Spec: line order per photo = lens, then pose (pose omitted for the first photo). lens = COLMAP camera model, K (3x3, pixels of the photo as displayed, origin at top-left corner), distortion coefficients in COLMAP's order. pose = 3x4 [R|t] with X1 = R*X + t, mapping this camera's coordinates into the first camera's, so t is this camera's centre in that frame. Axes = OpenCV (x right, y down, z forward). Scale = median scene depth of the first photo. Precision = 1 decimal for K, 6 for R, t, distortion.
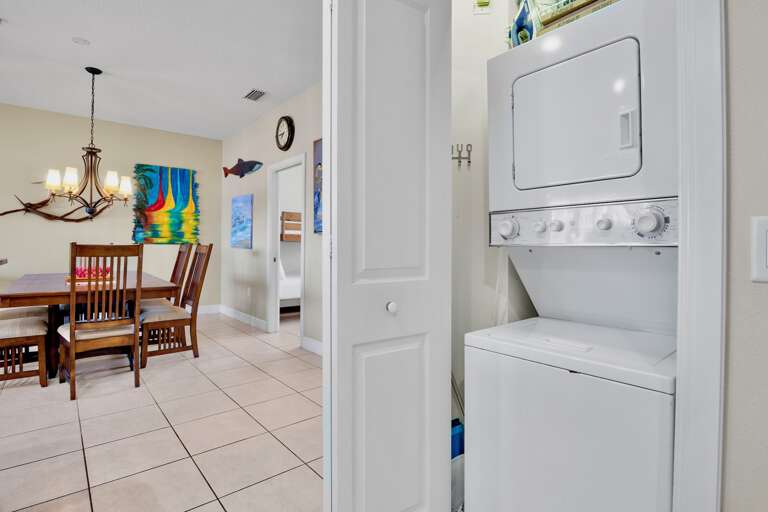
lens RADIAL K [[382.0, 0, 386.2], [0, 382.0, 249.0], [0, 0, 1]] dist [-0.038171, -0.000330]
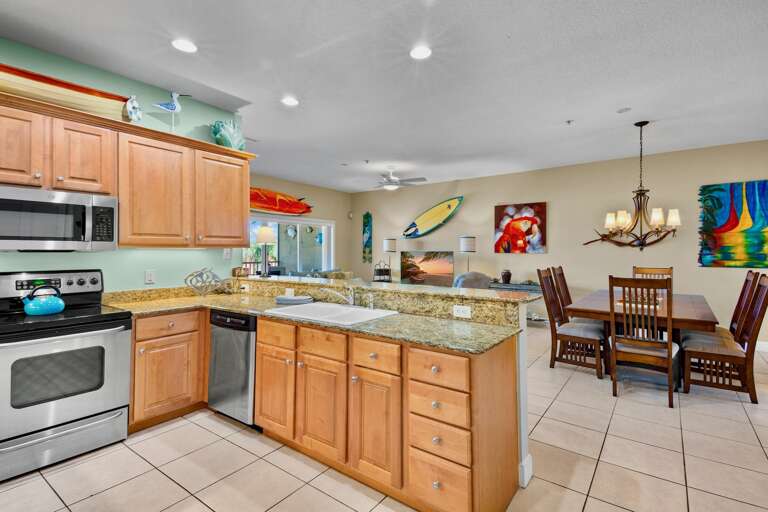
lens RADIAL K [[366.1, 0, 386.3], [0, 366.1, 245.5], [0, 0, 1]] dist [0.030125, -0.001077]
pose [[0.217349, -0.029156, -0.975658, 0.119665], [-0.007168, 0.999479, -0.031464, -0.032899], [0.976068, 0.013832, 0.217027, -0.032272]]
